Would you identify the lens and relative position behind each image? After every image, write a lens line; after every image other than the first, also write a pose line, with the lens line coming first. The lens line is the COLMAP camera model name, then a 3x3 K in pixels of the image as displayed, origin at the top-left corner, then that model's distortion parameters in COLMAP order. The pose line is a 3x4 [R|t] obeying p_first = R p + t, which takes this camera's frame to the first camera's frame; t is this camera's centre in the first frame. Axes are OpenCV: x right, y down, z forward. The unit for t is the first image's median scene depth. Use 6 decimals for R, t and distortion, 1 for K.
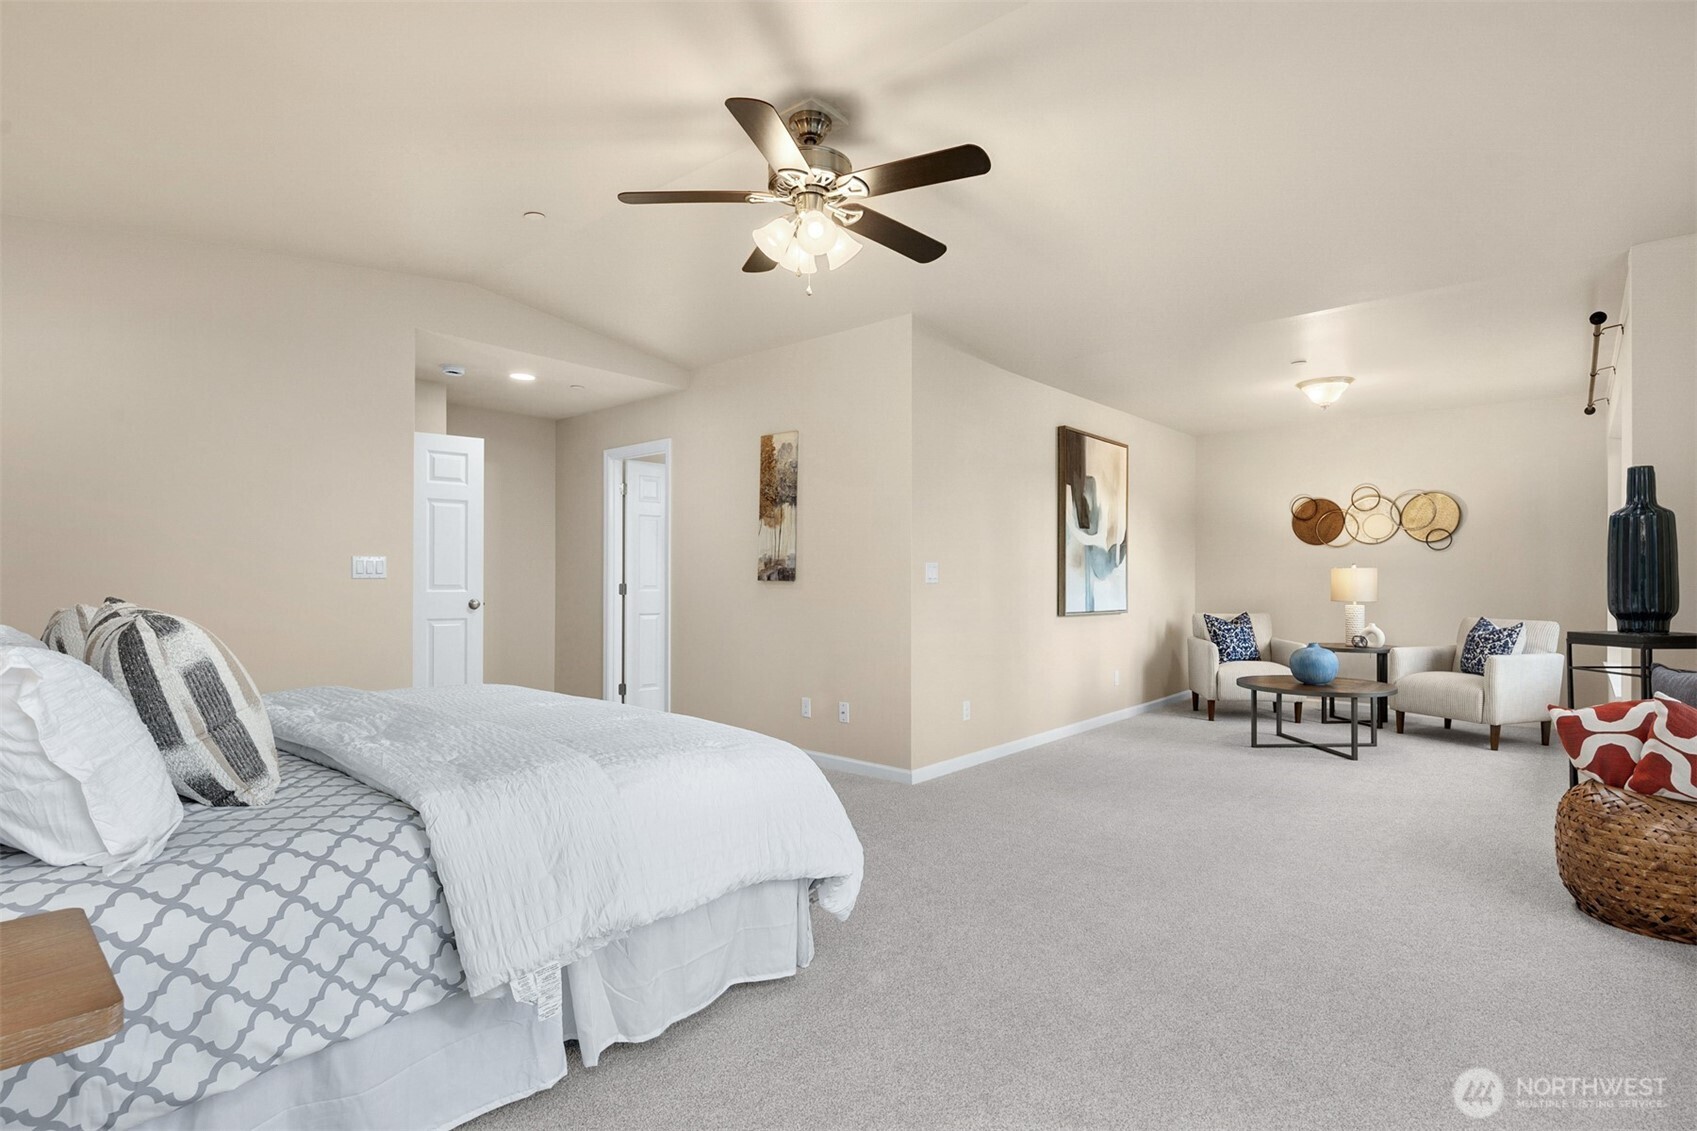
lens RADIAL K [[852.0, 0, 815.3], [0, 852.0, 574.4], [0, 0, 1]] dist [-0.002751, 0.000188]
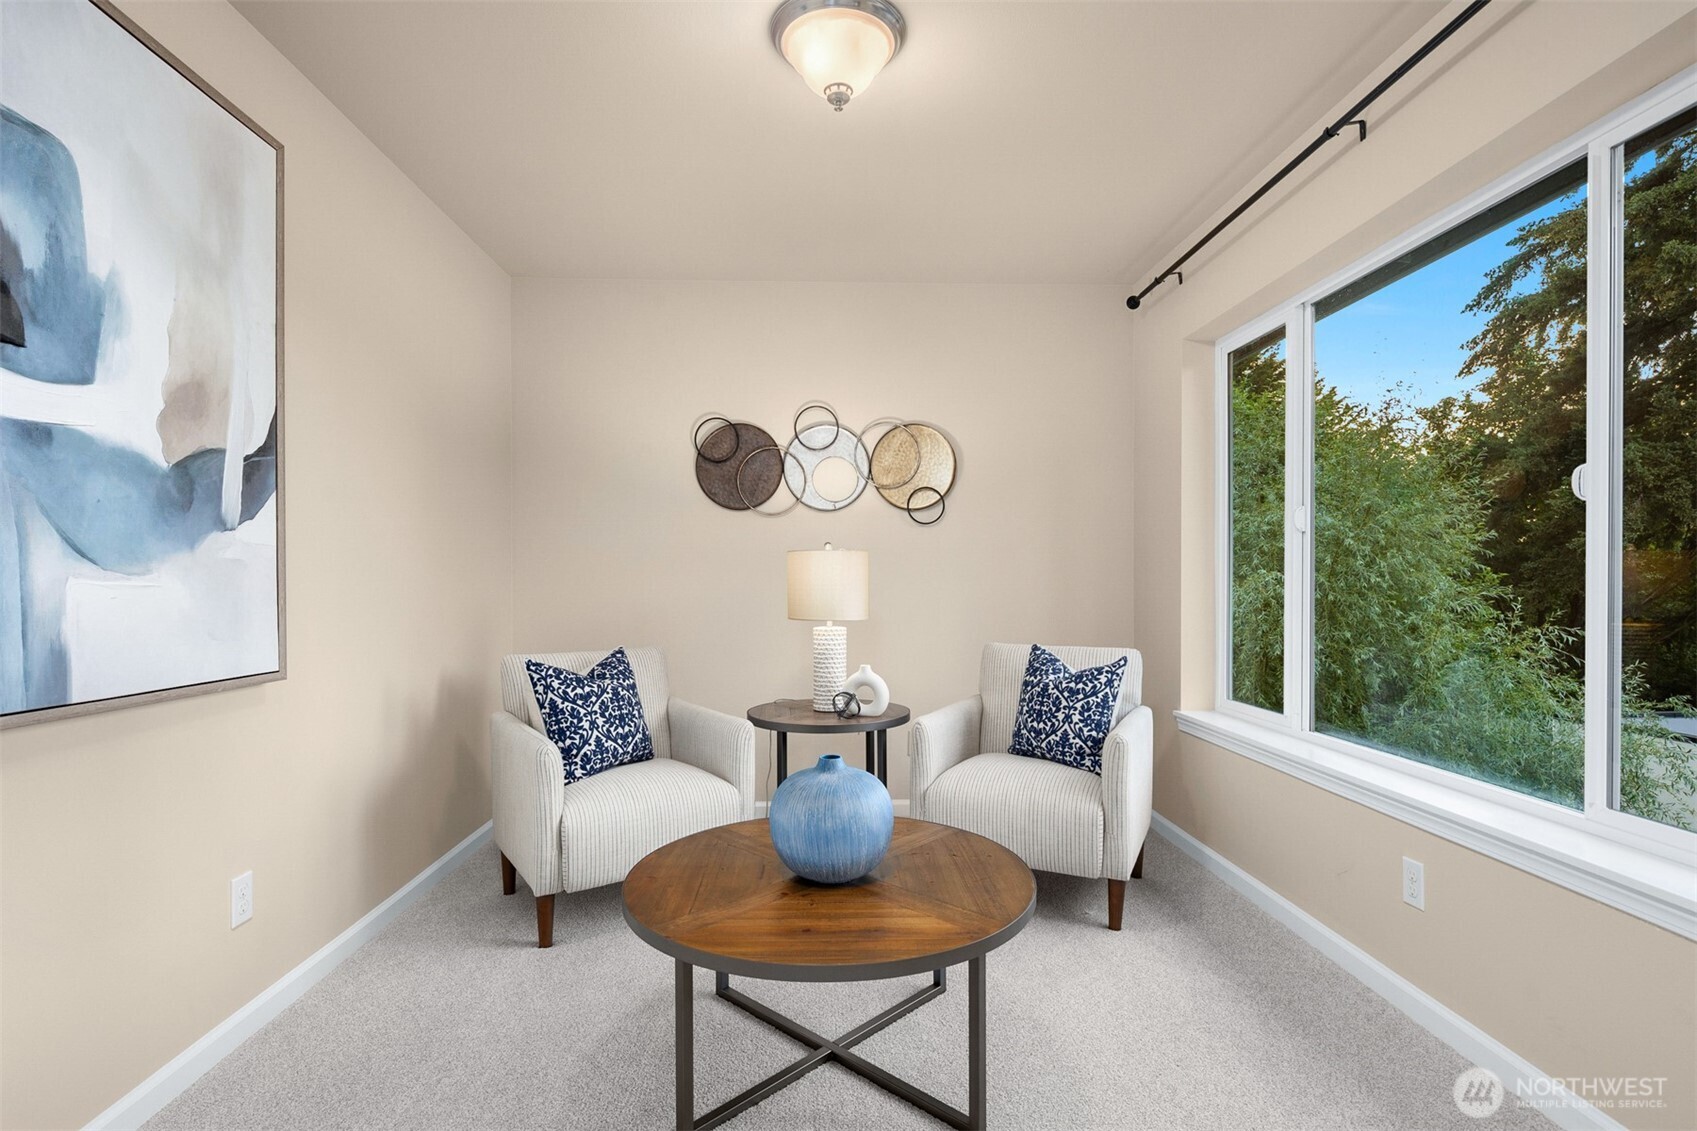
lens RADIAL K [[823.5, 0, 846.4], [0, 823.5, 589.7], [0, 0, 1]] dist [0.002289, 0.000643]
pose [[0.707413, -0.010622, 0.706721, 0.313402], [-0.000855, 0.999873, 0.015884, 0.007200], [-0.706800, -0.011841, 0.707314, 0.671737]]
